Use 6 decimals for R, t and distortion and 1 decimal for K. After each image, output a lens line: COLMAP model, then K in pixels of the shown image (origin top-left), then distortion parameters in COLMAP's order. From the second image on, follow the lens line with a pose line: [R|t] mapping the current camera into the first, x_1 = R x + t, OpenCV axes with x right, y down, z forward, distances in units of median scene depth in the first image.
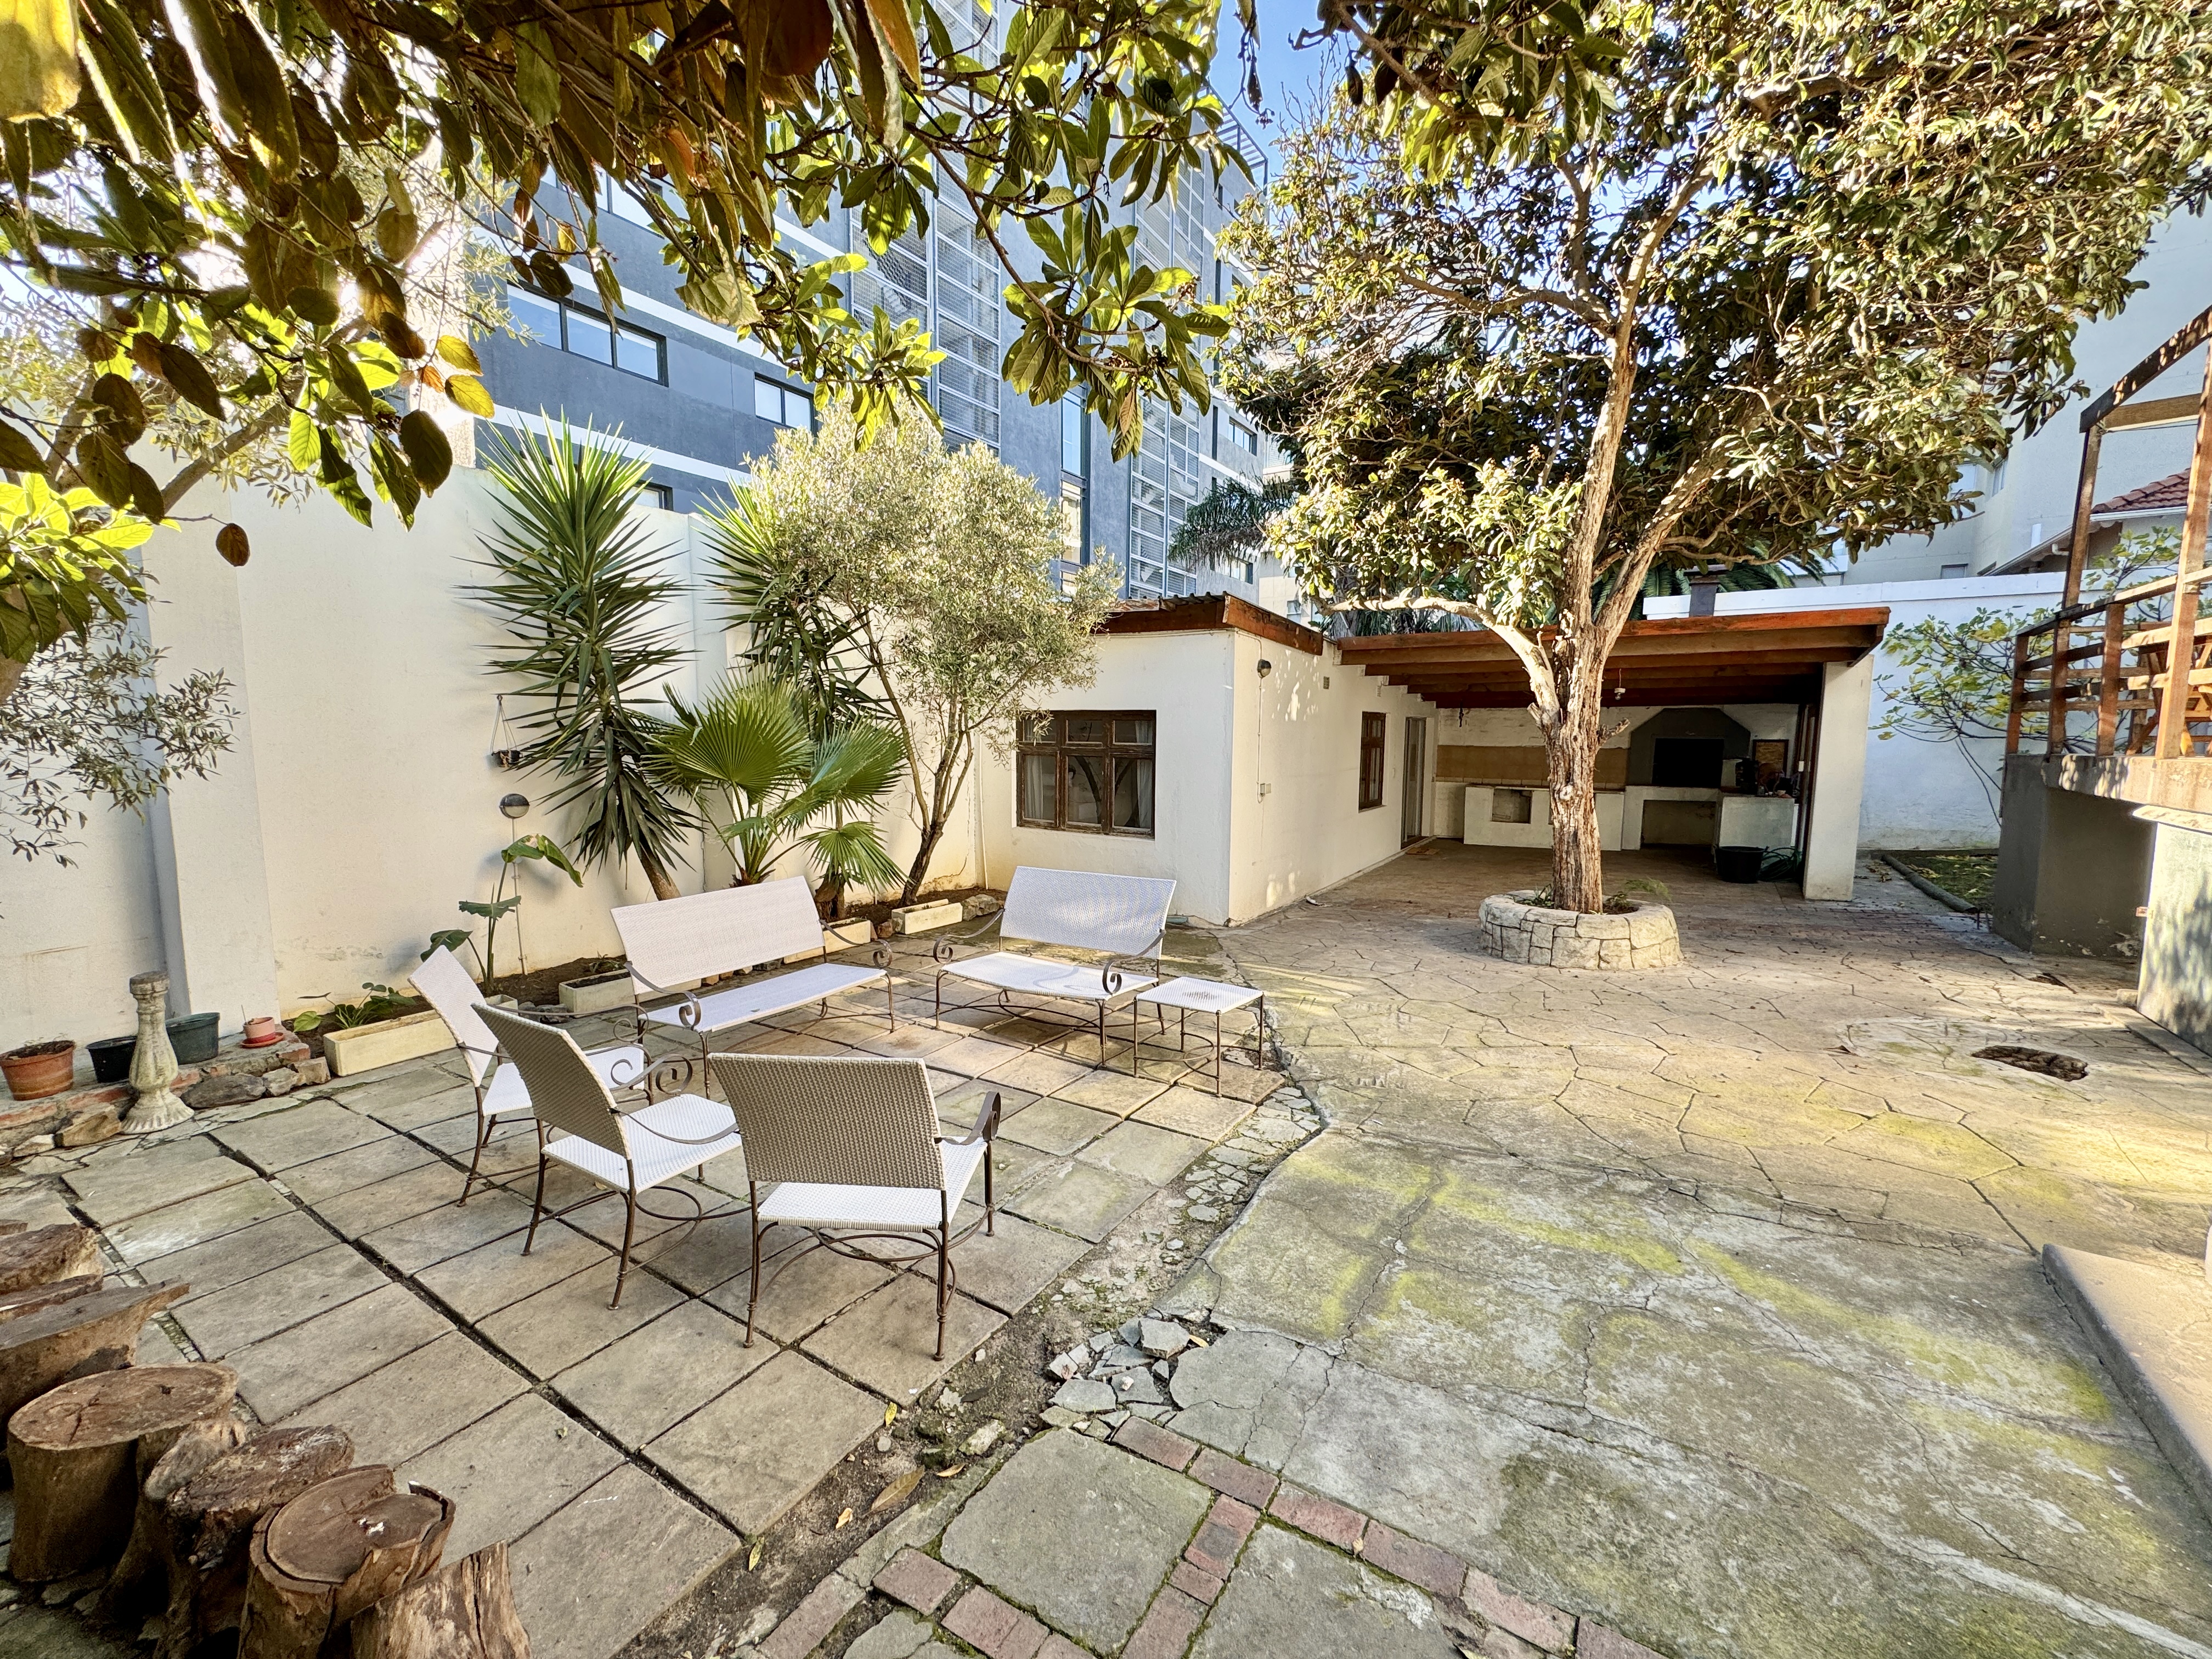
lens RADIAL K [[886.9, 0, 1114.2], [0, 886.9, 841.7], [0, 0, 1]] dist [0.000095, 0.000955]
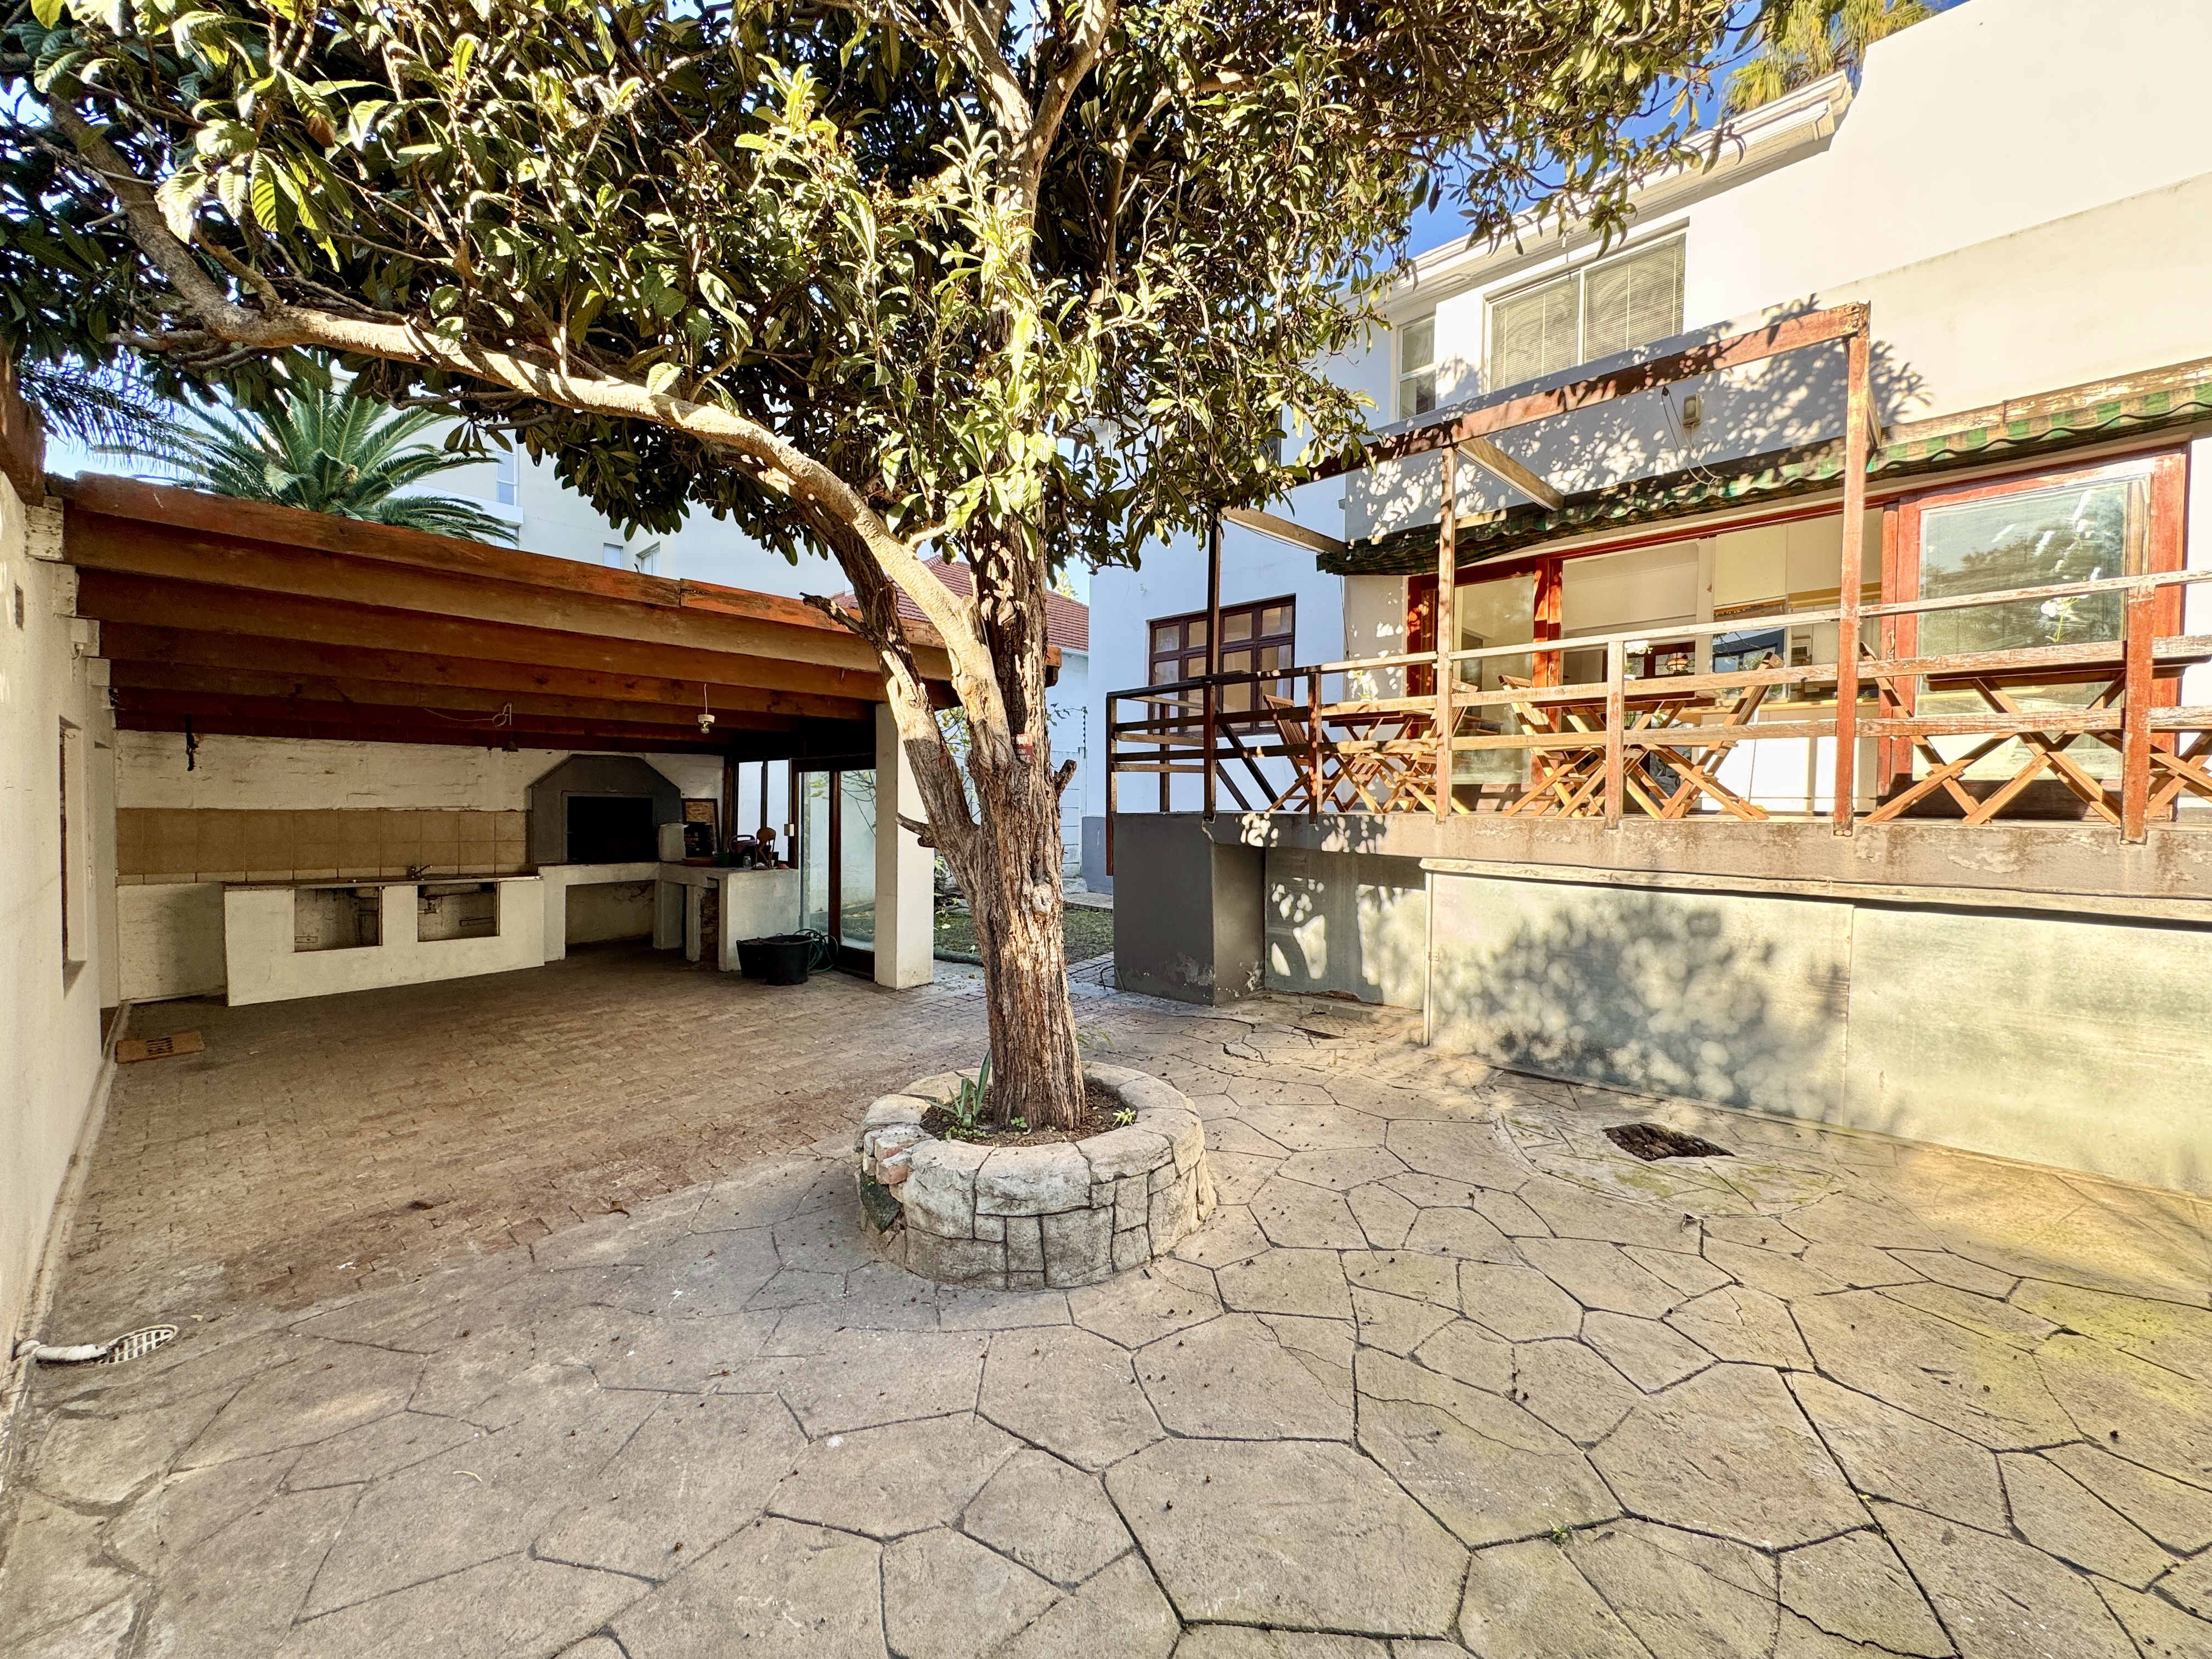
lens RADIAL K [[886.9, 0, 1100.3], [0, 886.9, 827.7], [0, 0, 1]] dist [0.000095, 0.000955]
pose [[0.191172, -0.028026, 0.981156, 0.020472], [0.109154, 0.993999, 0.007125, -0.130627], [-0.975468, 0.105735, 0.193084, 1.179220]]
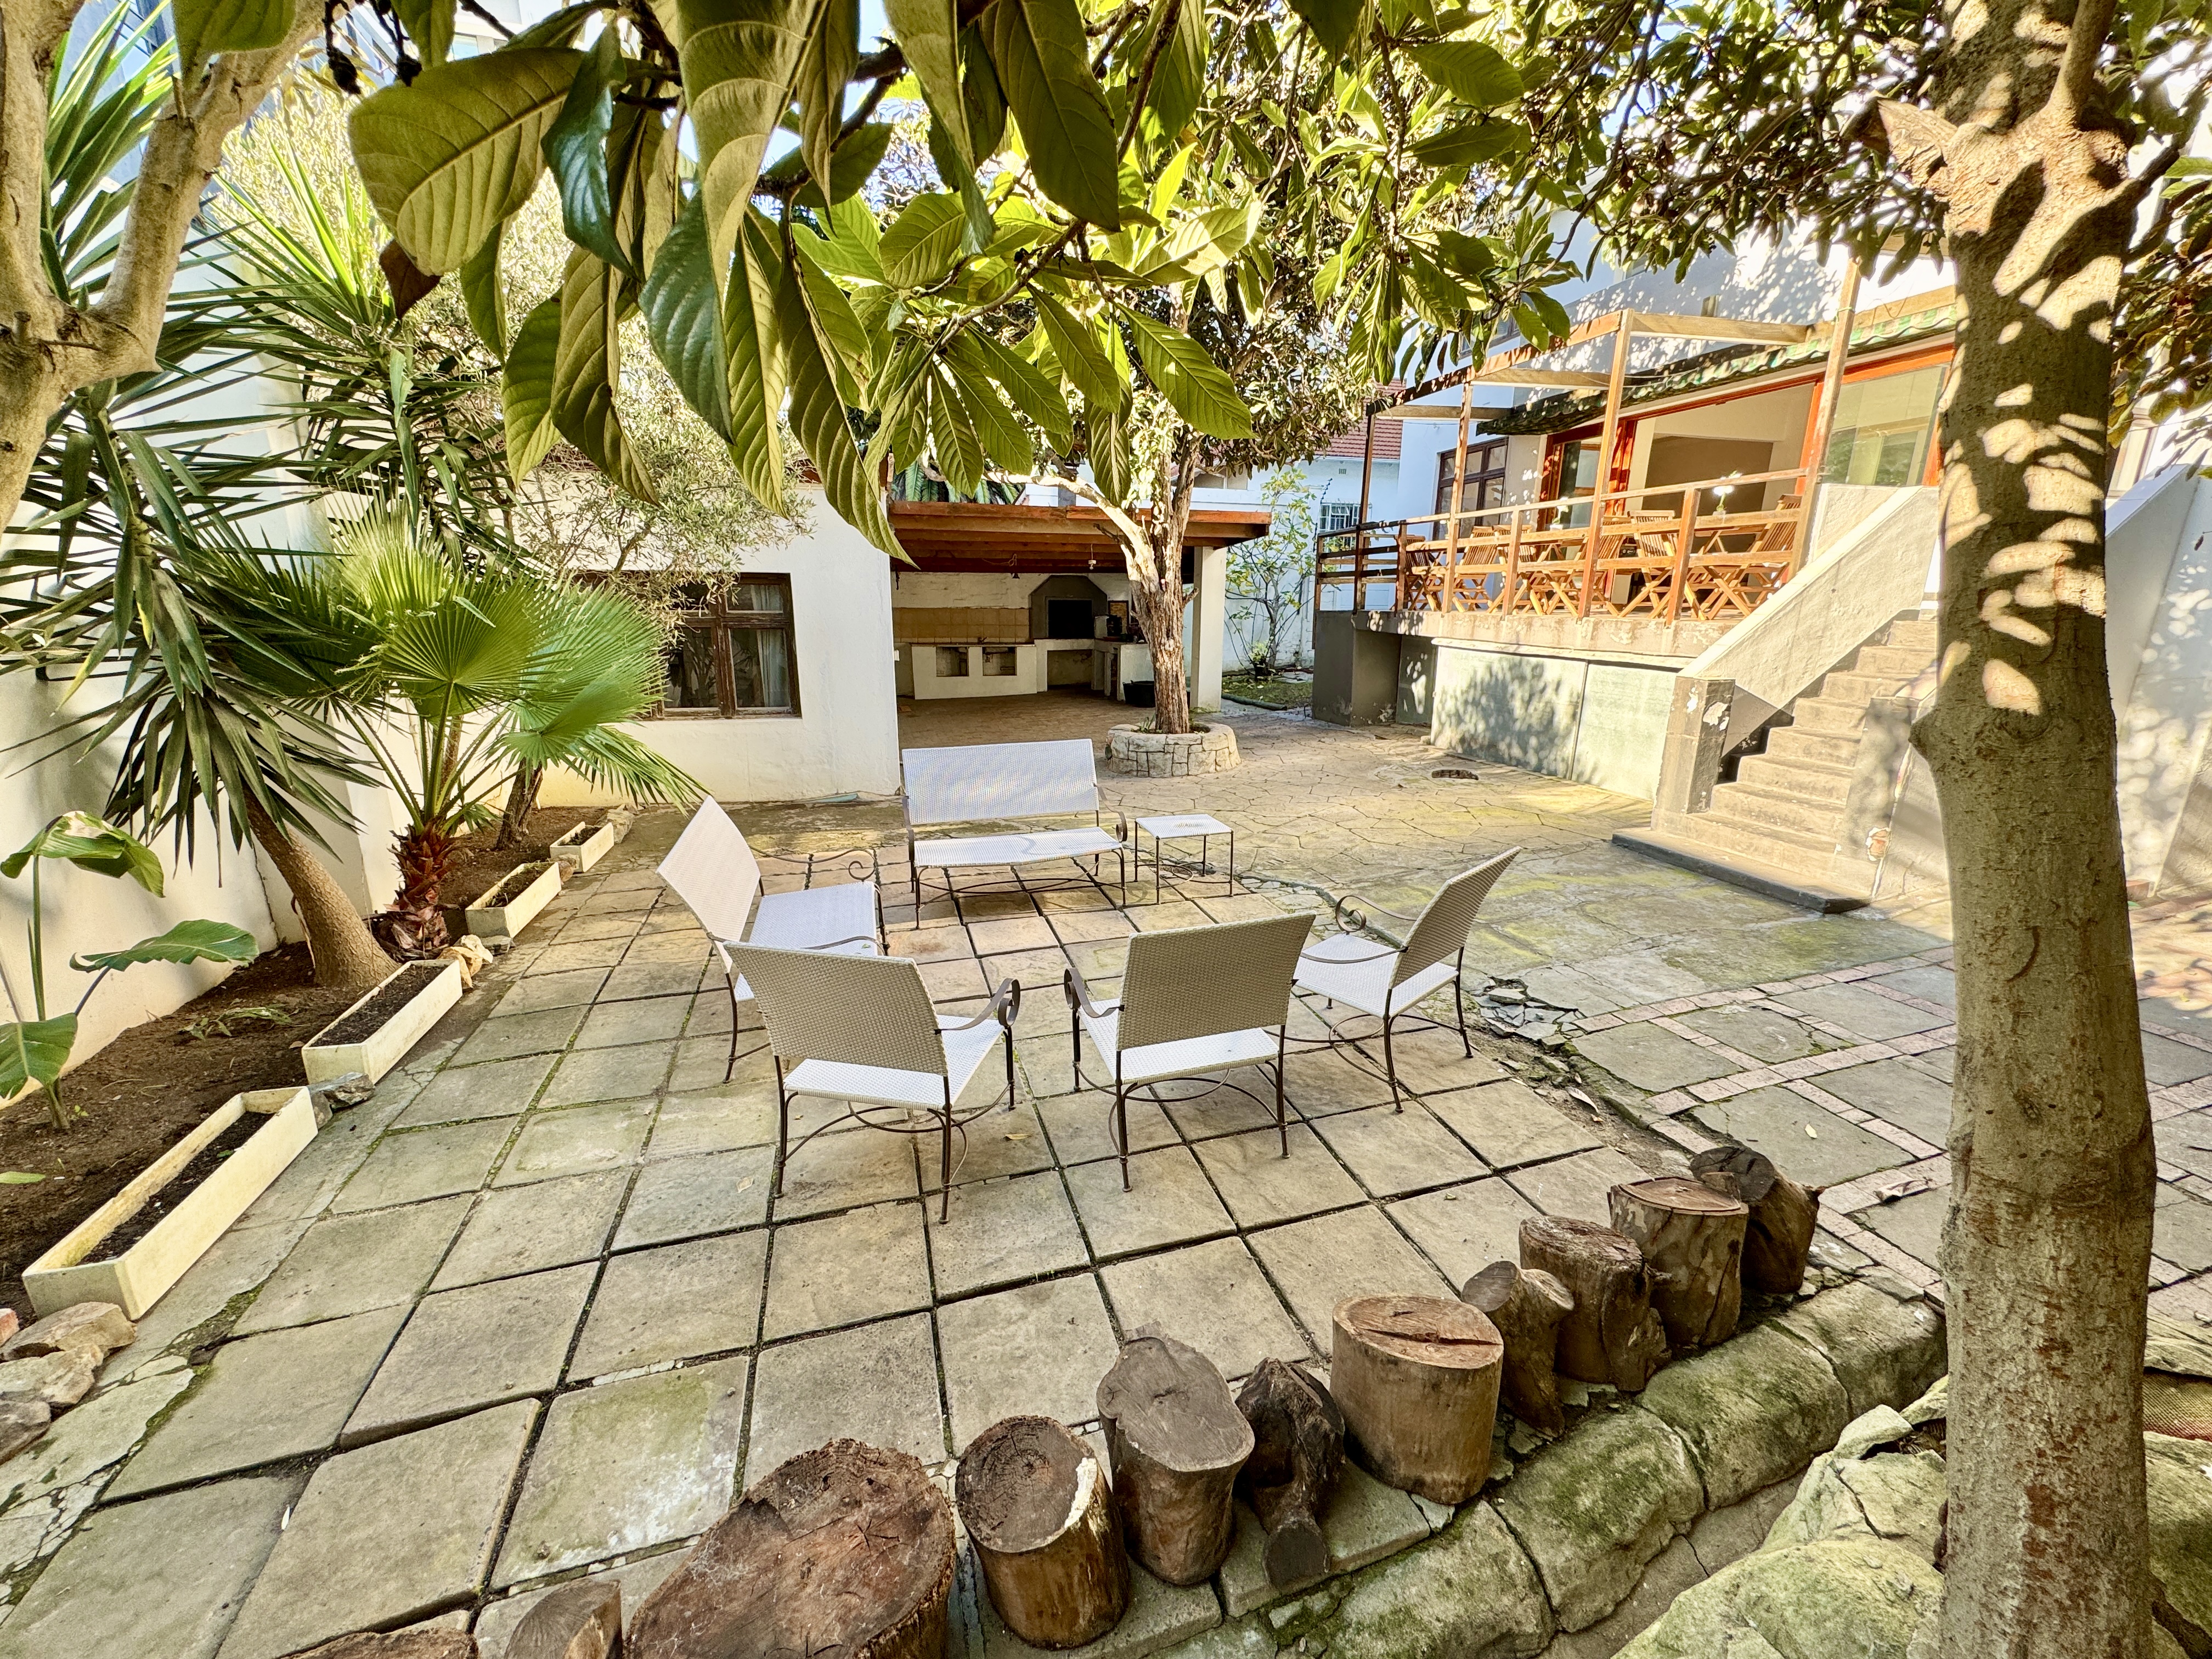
lens RADIAL K [[886.9, 0, 1112.8], [0, 886.9, 821.6], [0, 0, 1]] dist [0.000095, 0.000955]
pose [[0.654501, -0.189760, 0.731860, -0.765638], [0.091894, 0.980780, 0.172120, -0.043731], [-0.750455, -0.045399, 0.659360, 0.250175]]
